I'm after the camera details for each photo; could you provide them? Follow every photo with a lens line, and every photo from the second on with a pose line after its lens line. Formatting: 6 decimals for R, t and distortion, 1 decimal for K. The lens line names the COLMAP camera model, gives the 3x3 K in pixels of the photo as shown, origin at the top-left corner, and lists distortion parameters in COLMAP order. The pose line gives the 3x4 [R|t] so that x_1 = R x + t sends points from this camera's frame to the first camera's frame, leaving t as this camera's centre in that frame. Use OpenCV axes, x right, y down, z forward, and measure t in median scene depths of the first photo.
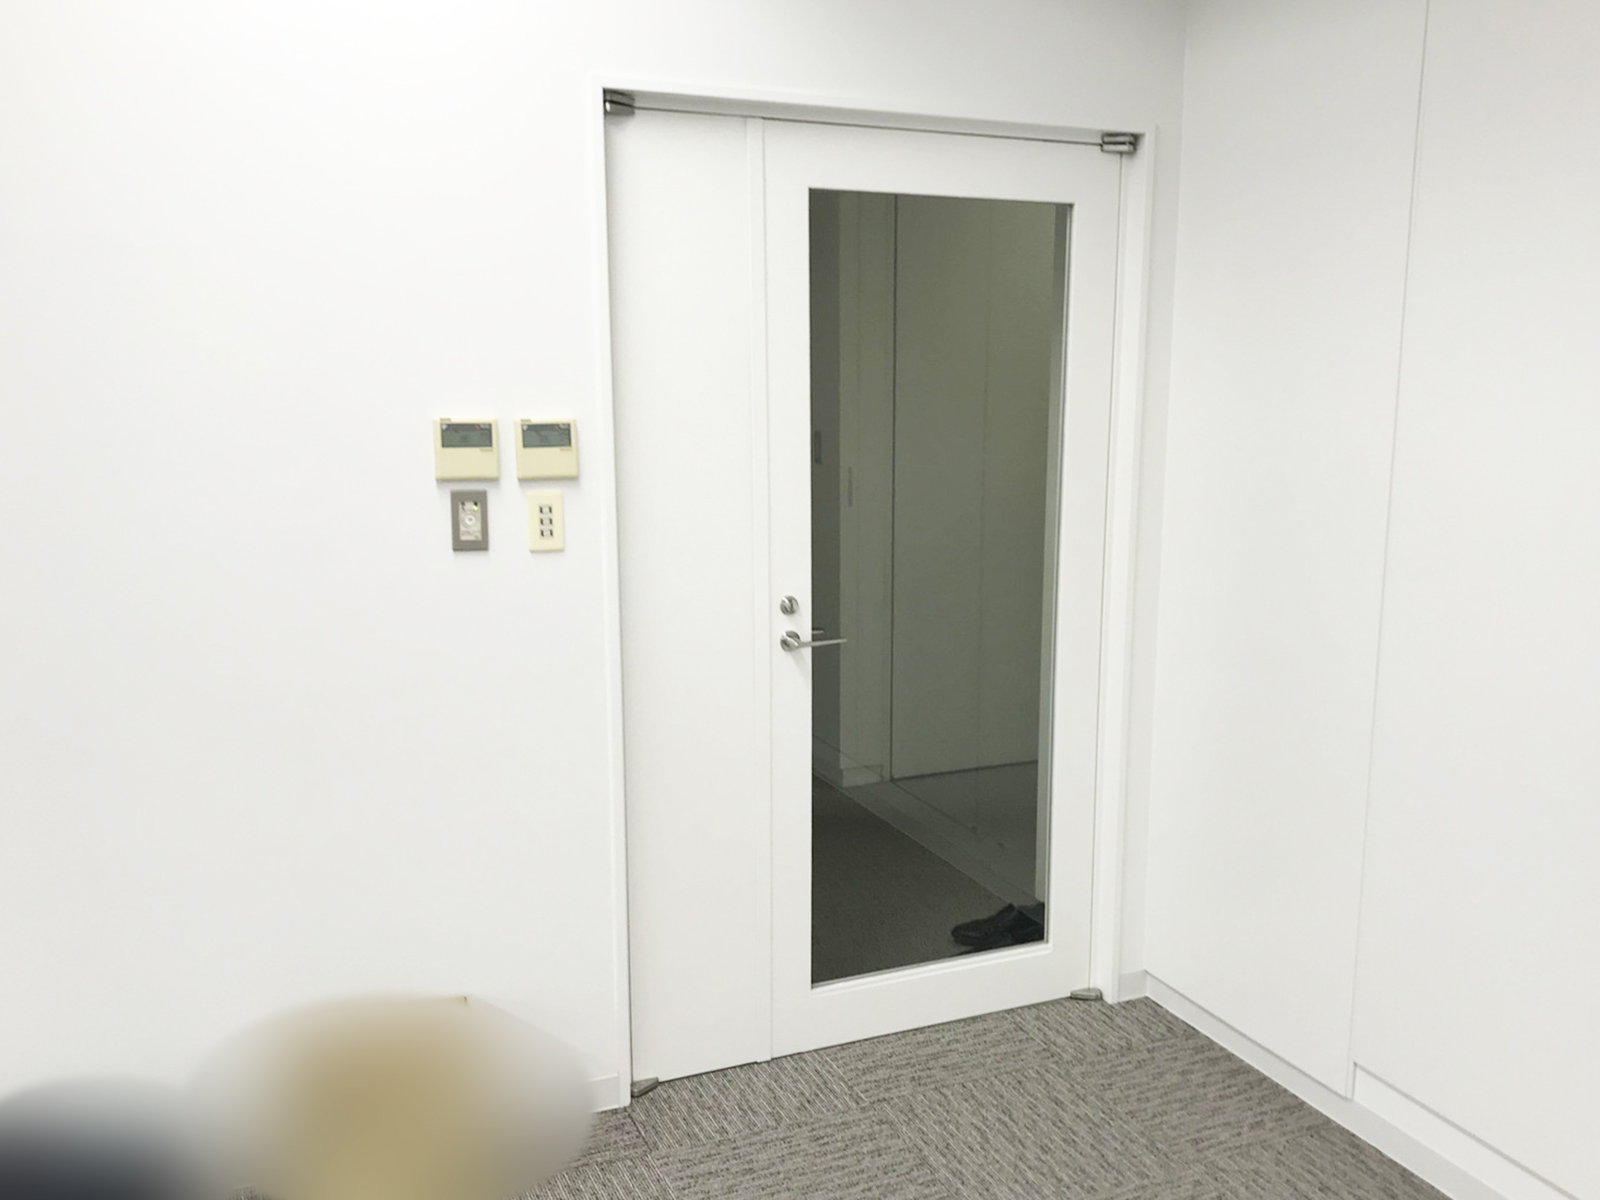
lens RADIAL K [[1352.9, 0, 800.0], [0, 1352.9, 600.0], [0, 0, 1]] dist [0.001269, -0.002613]
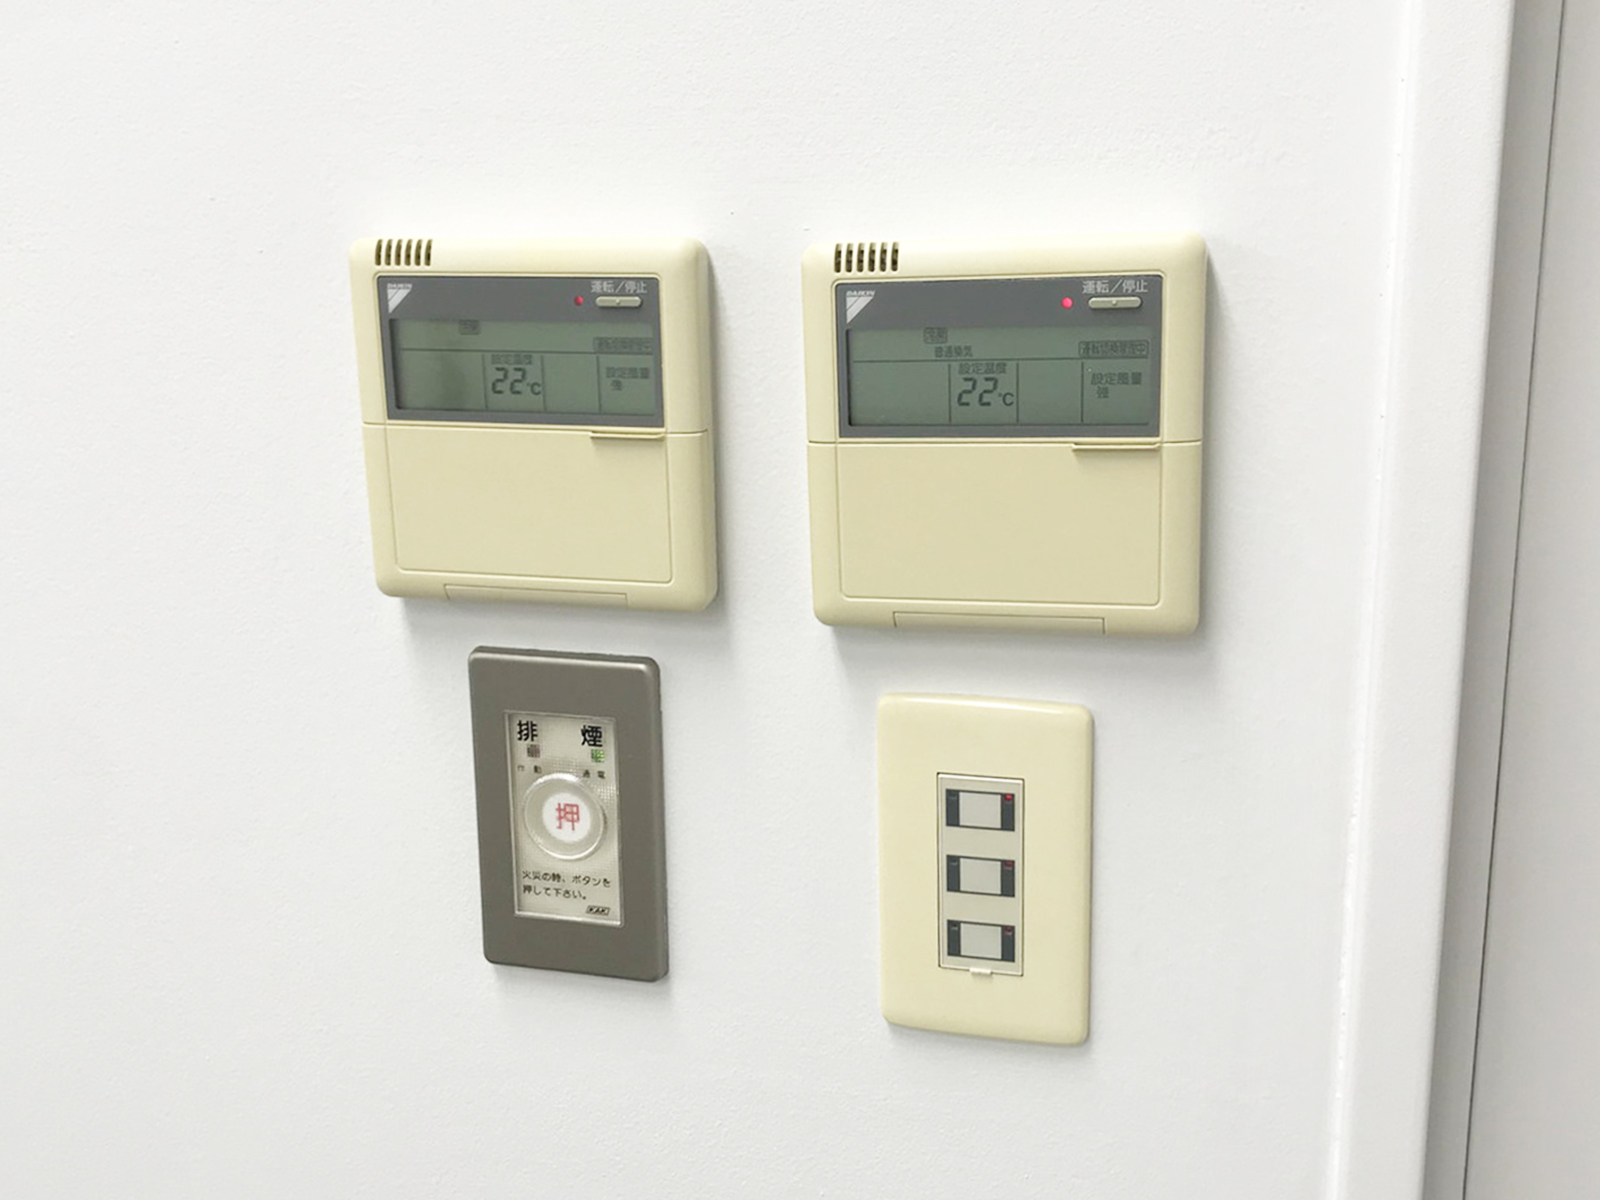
lens RADIAL K [[1352.9, 0, 800.0], [0, 1352.9, 600.0], [0, 0, 1]] dist [0.001269, -0.002613]
pose [[0.834247, 0.097347, -0.542730, -0.119719], [-0.089511, 0.995146, 0.040905, -0.098083], [0.544077, 0.014455, 0.838910, 0.855716]]
